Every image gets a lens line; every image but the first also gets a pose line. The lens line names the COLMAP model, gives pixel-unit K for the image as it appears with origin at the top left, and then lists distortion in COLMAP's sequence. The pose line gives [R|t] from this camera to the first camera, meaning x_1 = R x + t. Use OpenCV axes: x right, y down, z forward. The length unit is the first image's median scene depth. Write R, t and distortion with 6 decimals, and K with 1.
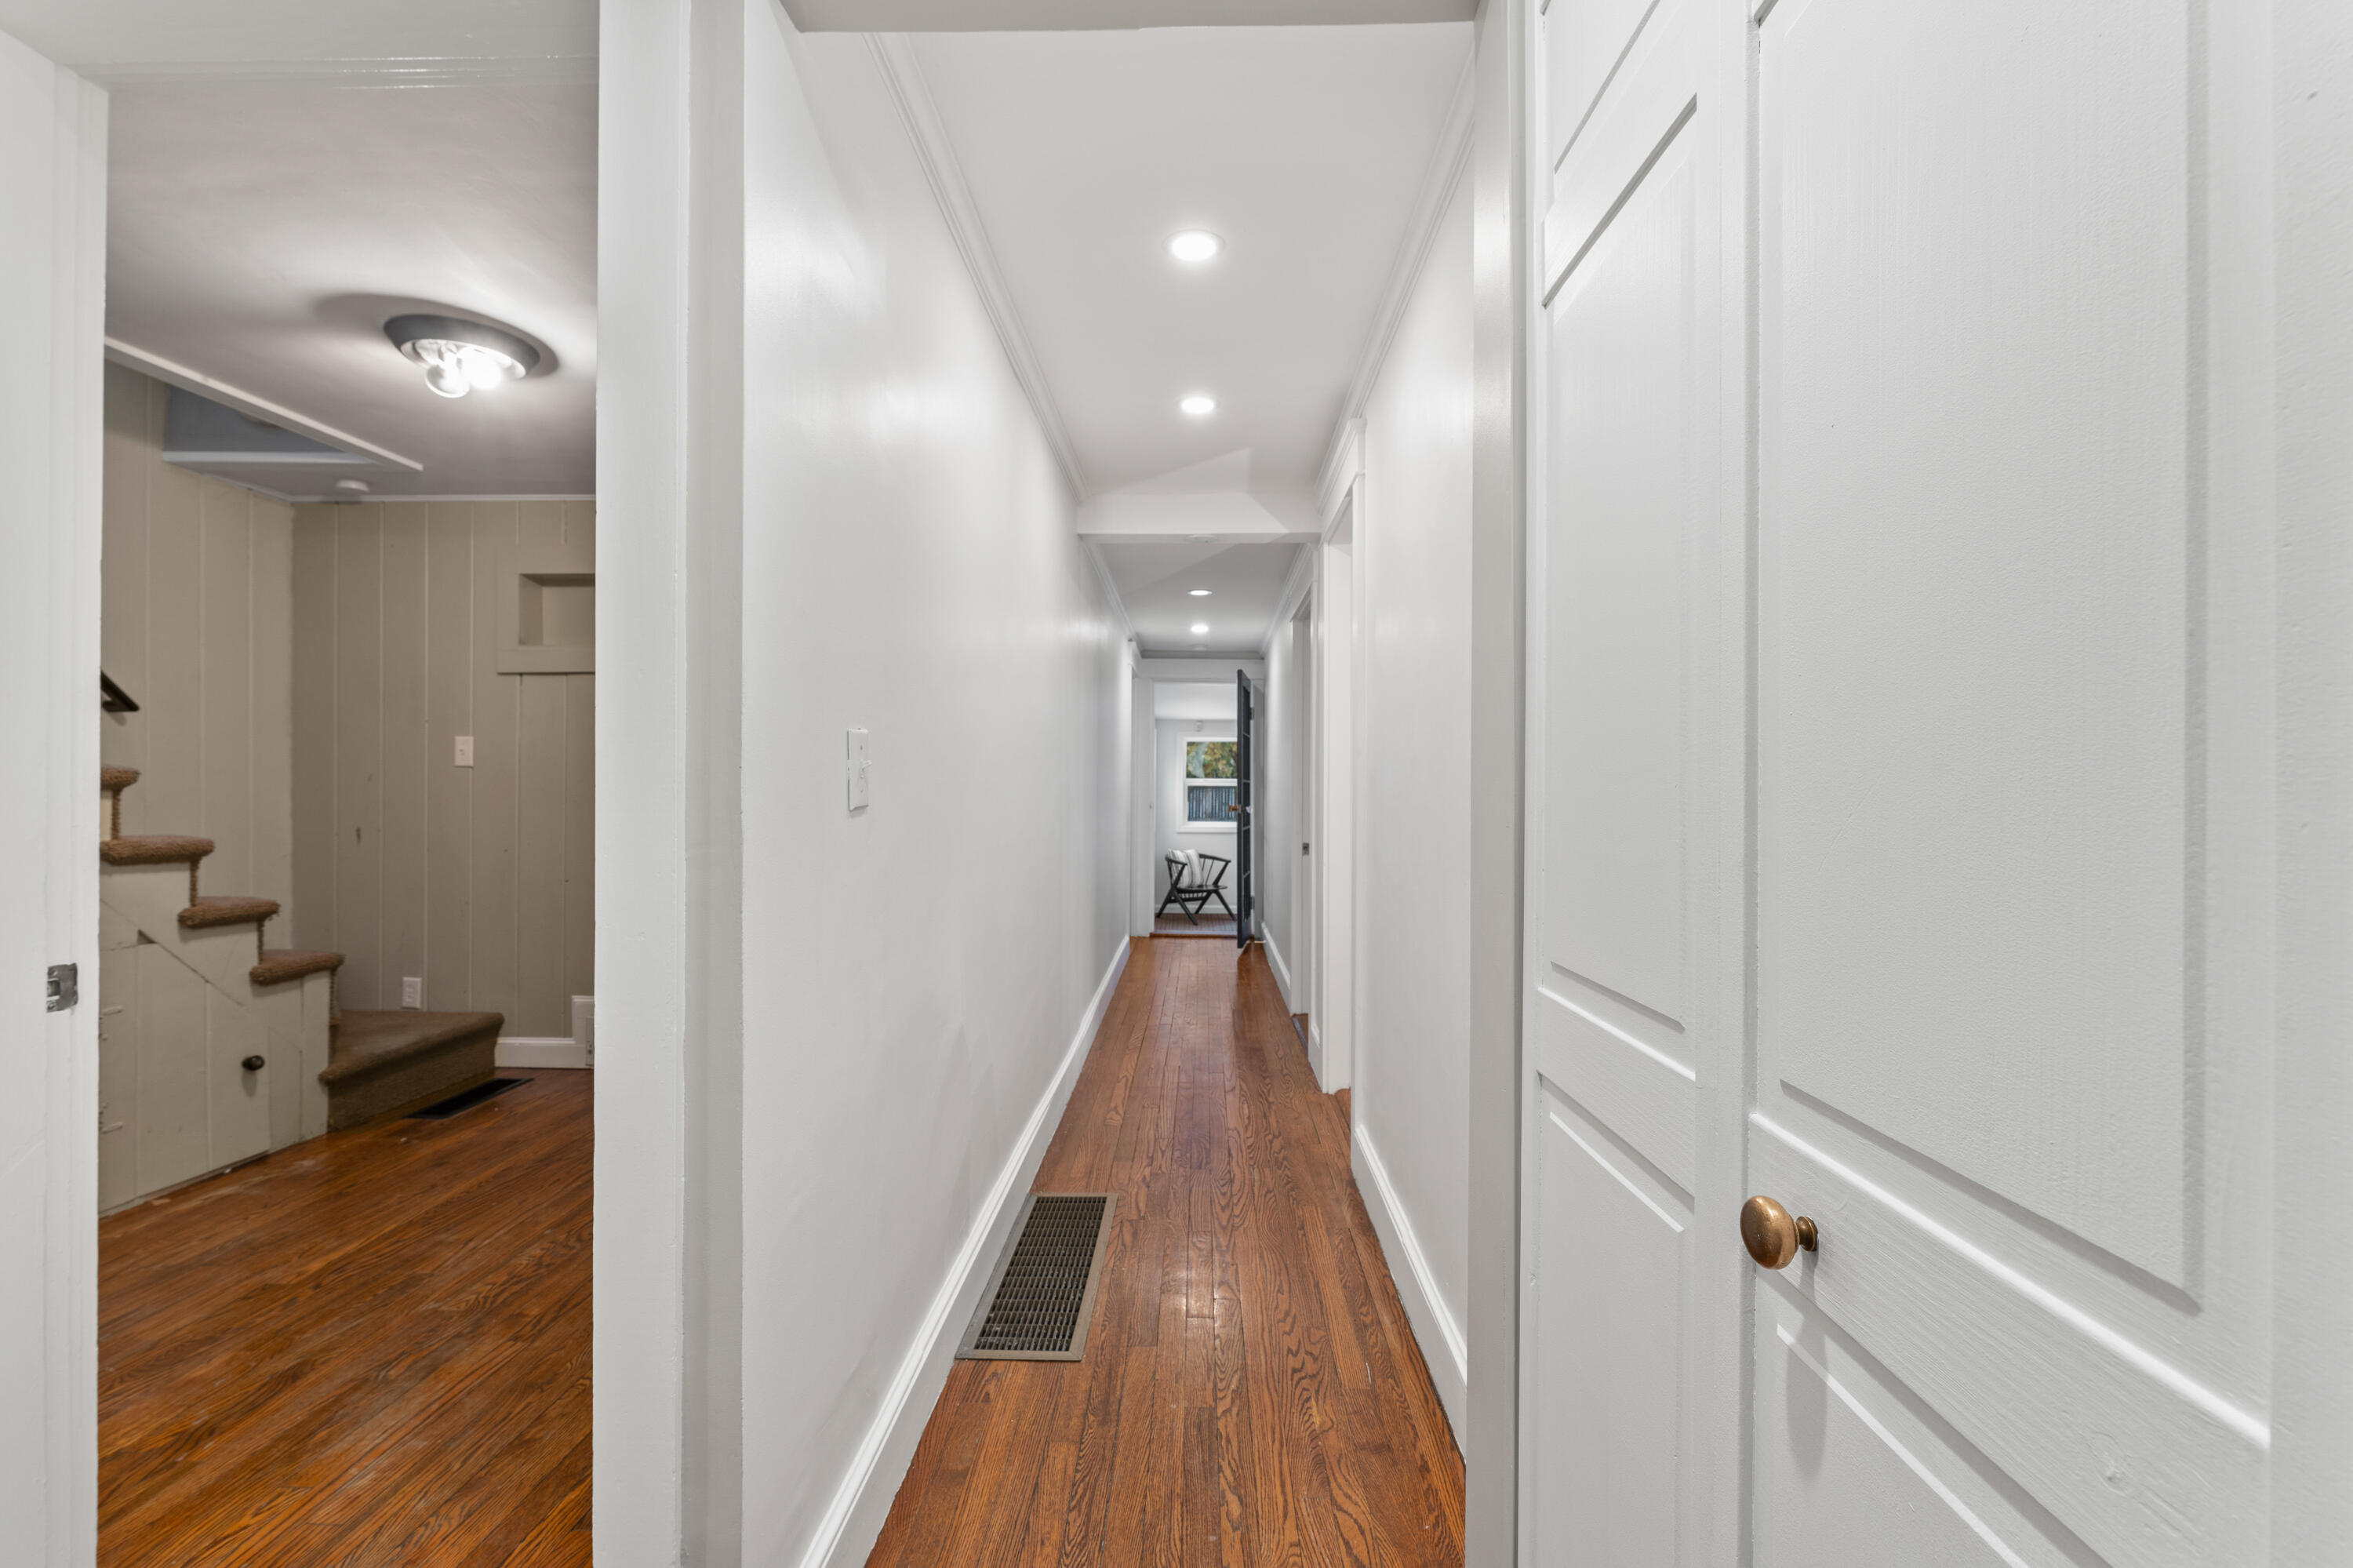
lens RADIAL K [[973.6, 0, 1155.3], [0, 973.6, 784.1], [0, 0, 1]] dist [-0.004301, -0.000224]
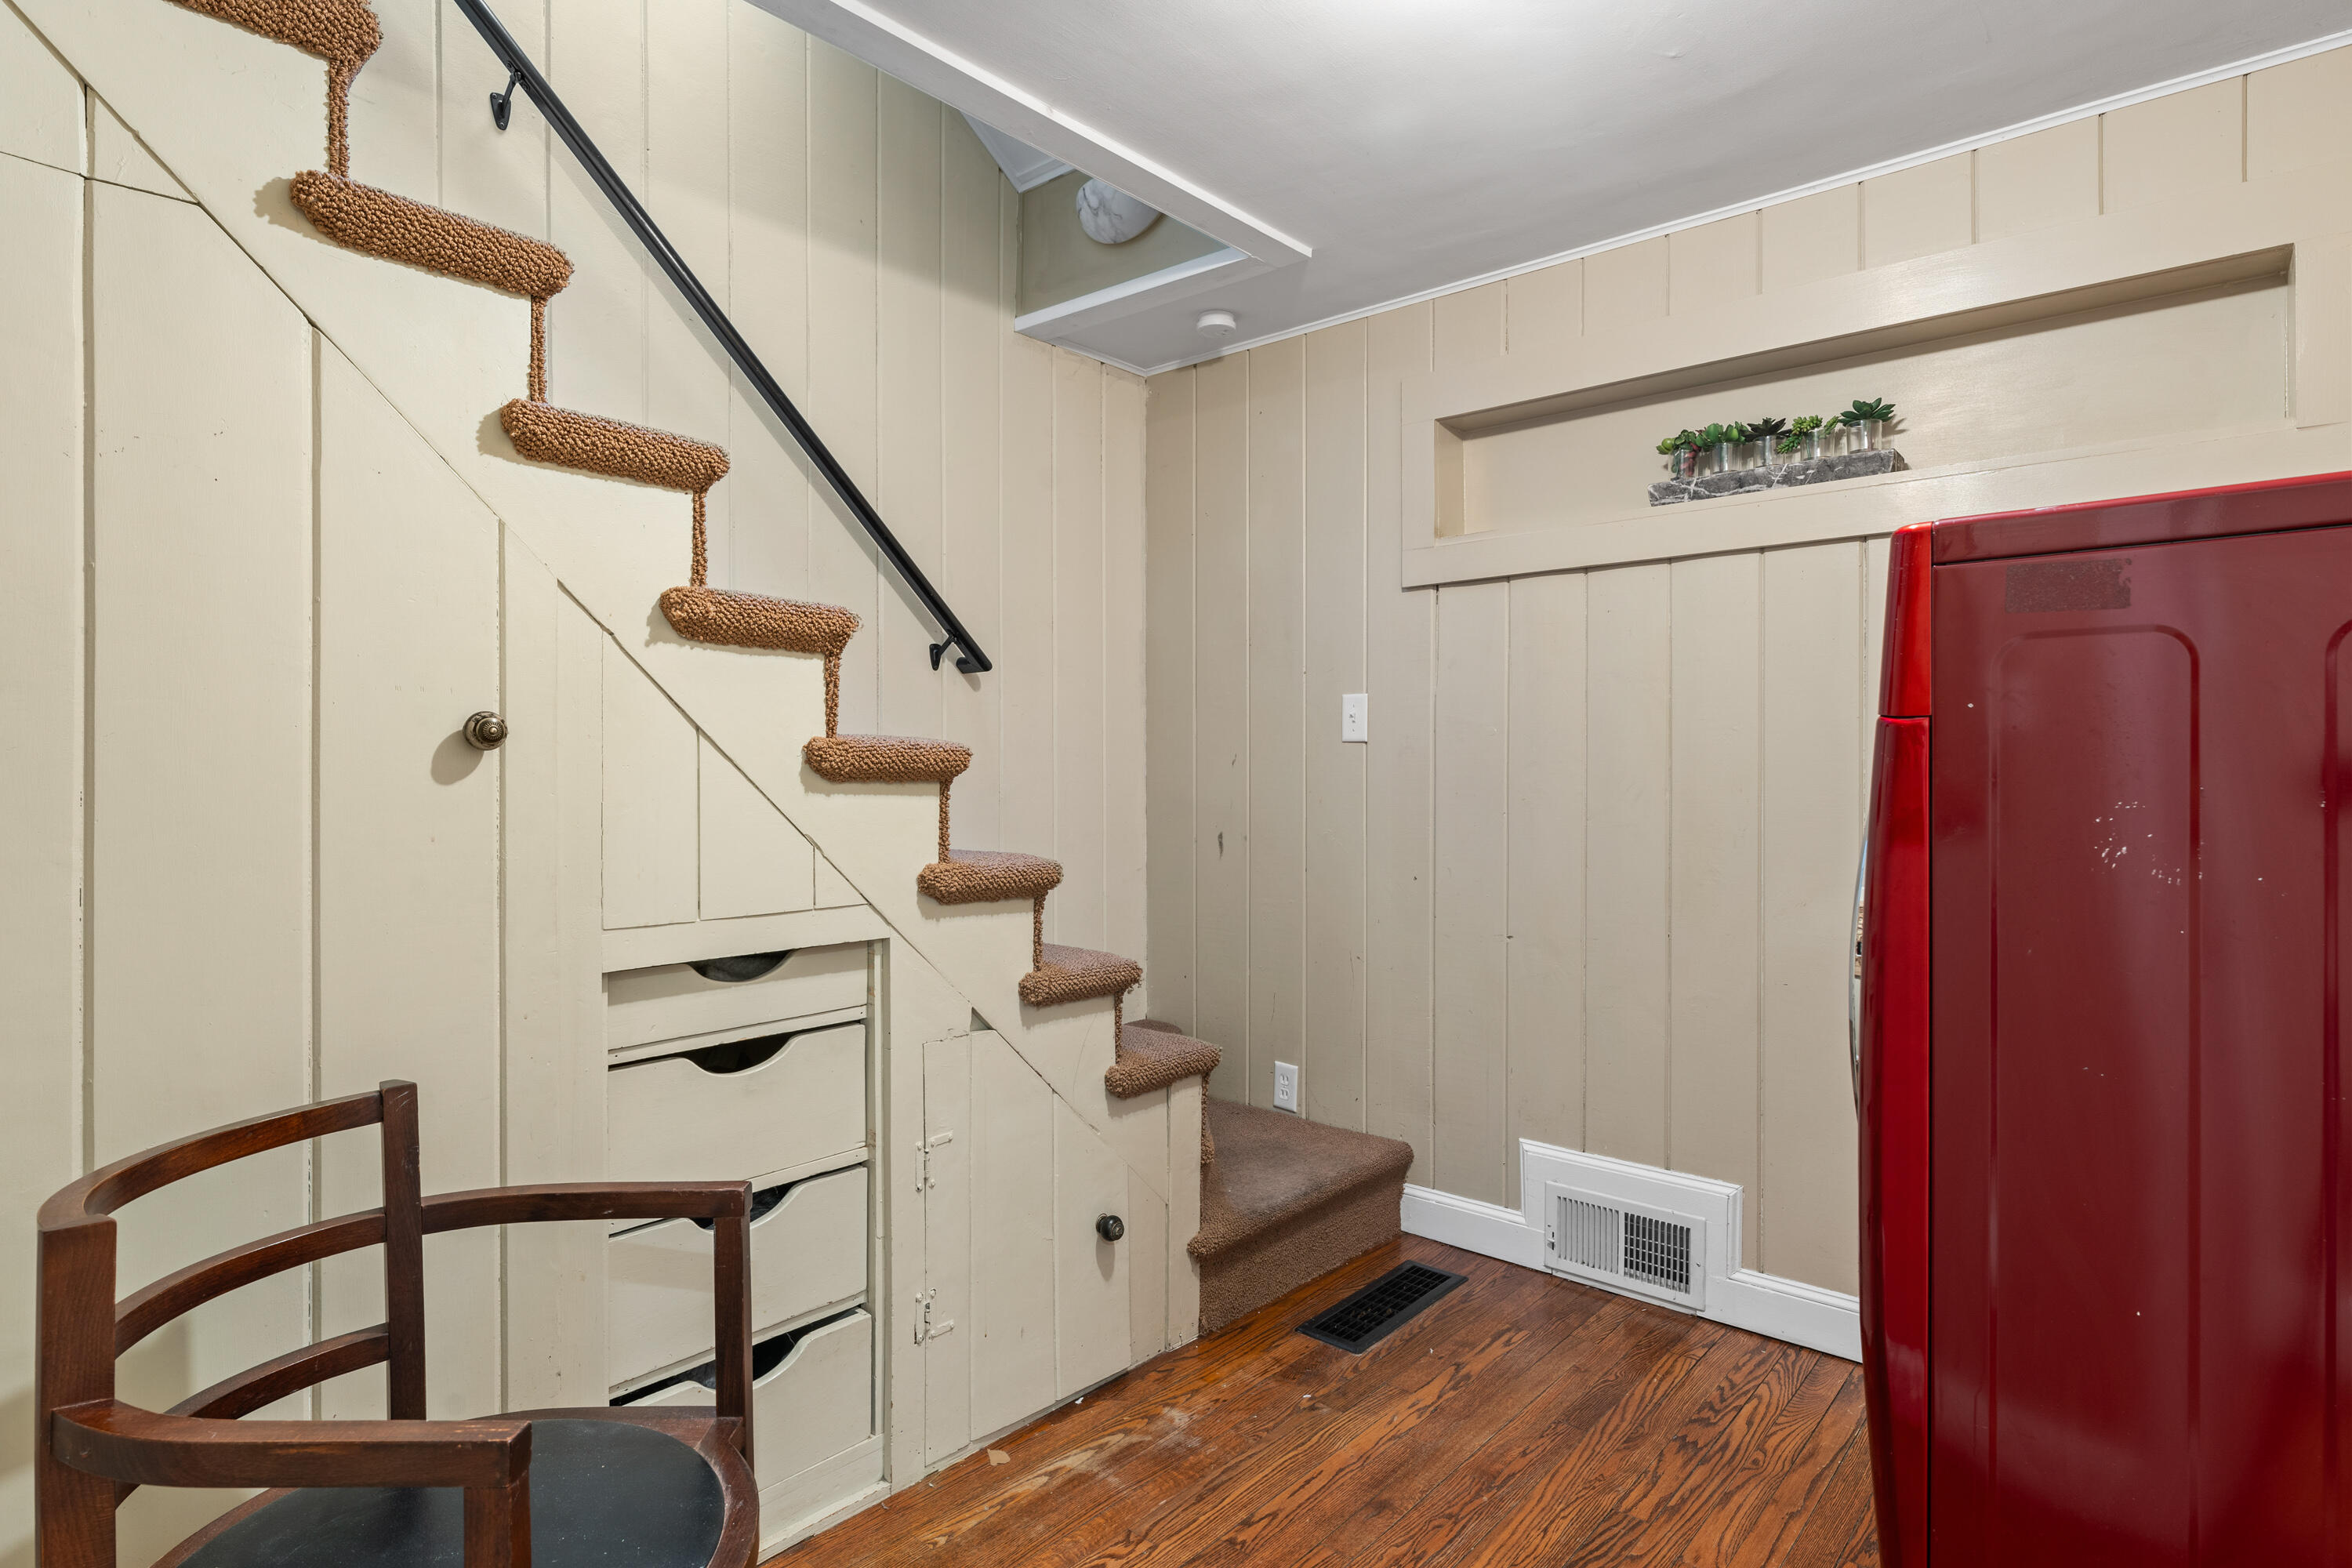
lens RADIAL K [[1208.9, 0, 1184.6], [0, 1208.9, 774.1], [0, 0, 1]] dist [-0.005861, 0.001459]
pose [[0.776252, 0.001881, -0.630420, -0.374679], [0.001968, 0.999983, 0.005408, -0.001498], [0.630420, -0.005438, 0.776235, 0.397991]]
